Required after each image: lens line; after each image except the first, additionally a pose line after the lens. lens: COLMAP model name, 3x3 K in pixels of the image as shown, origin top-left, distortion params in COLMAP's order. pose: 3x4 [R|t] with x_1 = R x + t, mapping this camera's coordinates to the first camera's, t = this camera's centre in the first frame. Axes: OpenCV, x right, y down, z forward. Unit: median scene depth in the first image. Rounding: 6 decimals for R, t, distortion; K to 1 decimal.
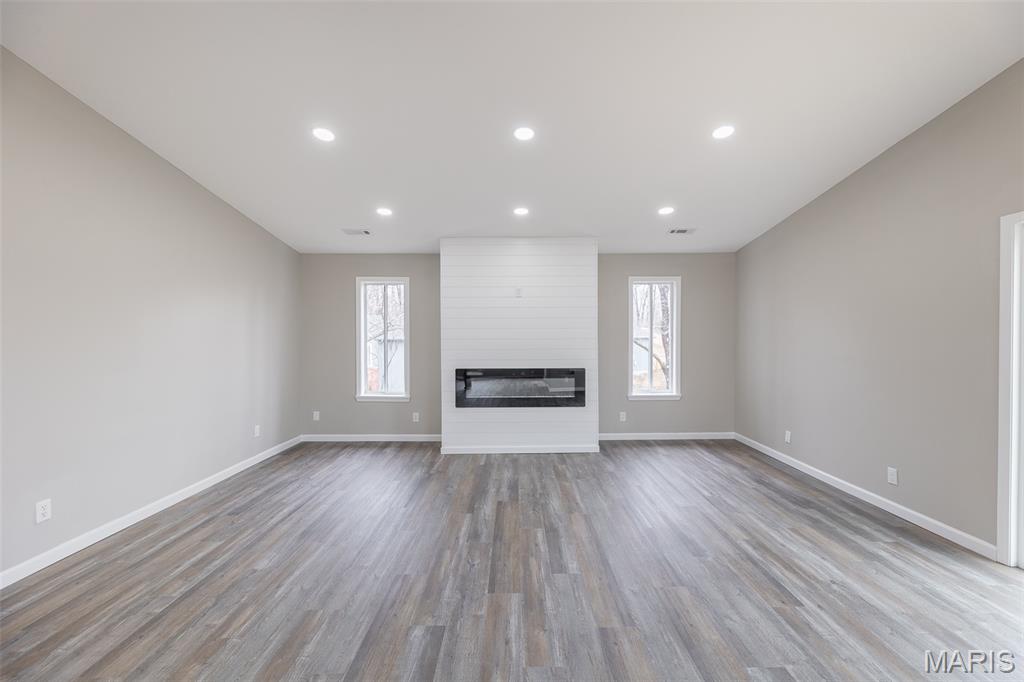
lens RADIAL K [[414.7, 0, 519.4], [0, 414.7, 349.2], [0, 0, 1]] dist [-0.001893, -0.000758]
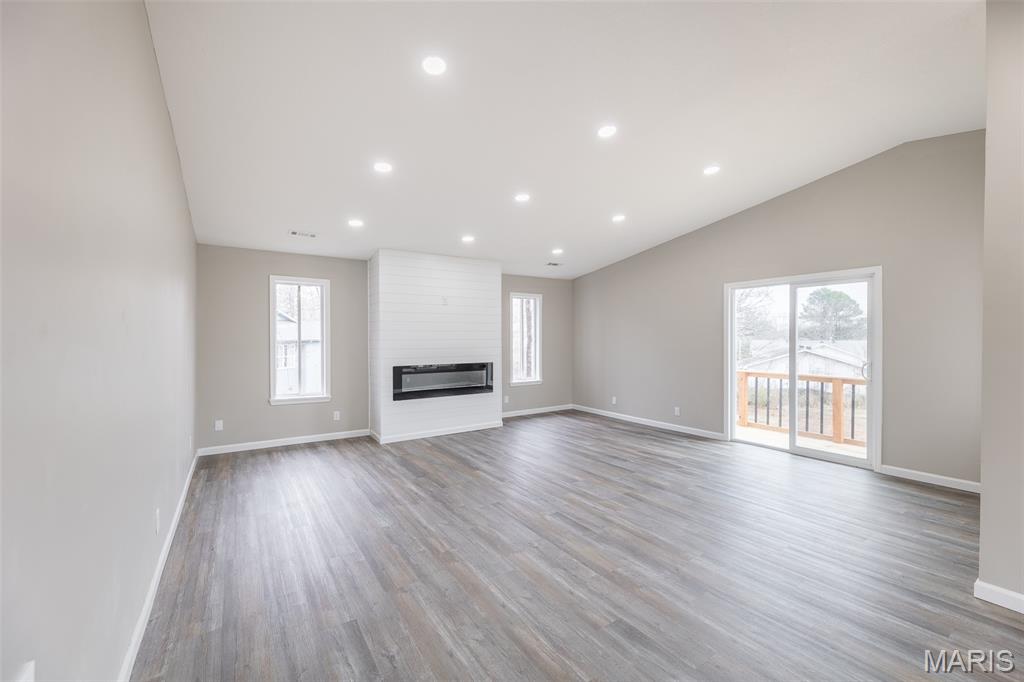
lens RADIAL K [[414.7, 0, 516.9], [0, 414.7, 349.6], [0, 0, 1]] dist [-0.001893, -0.000758]
pose [[0.835894, -0.013759, 0.548718, -0.492408], [0.016059, 0.999871, 0.000609, 0.007157], [-0.548655, 0.008303, 0.836007, -0.121293]]
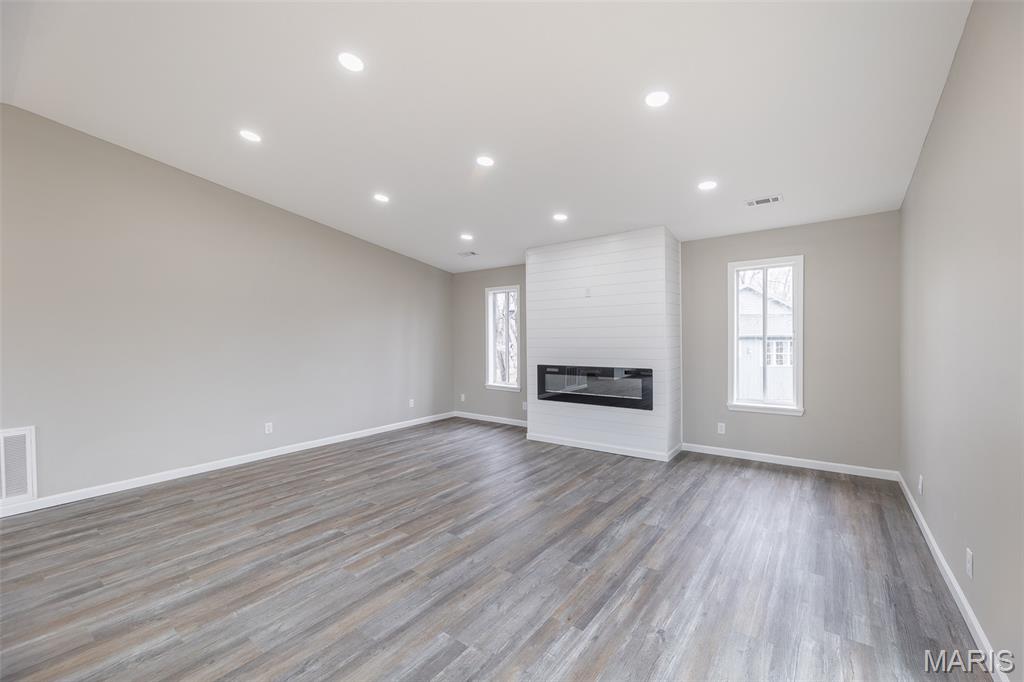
lens RADIAL K [[414.7, 0, 520.4], [0, 414.7, 348.6], [0, 0, 1]] dist [-0.001893, -0.000758]
pose [[0.798137, 0.011034, -0.602375, 0.485385], [-0.009431, 0.999939, 0.005821, -0.001954], [0.602402, 0.001036, 0.798192, 0.080881]]
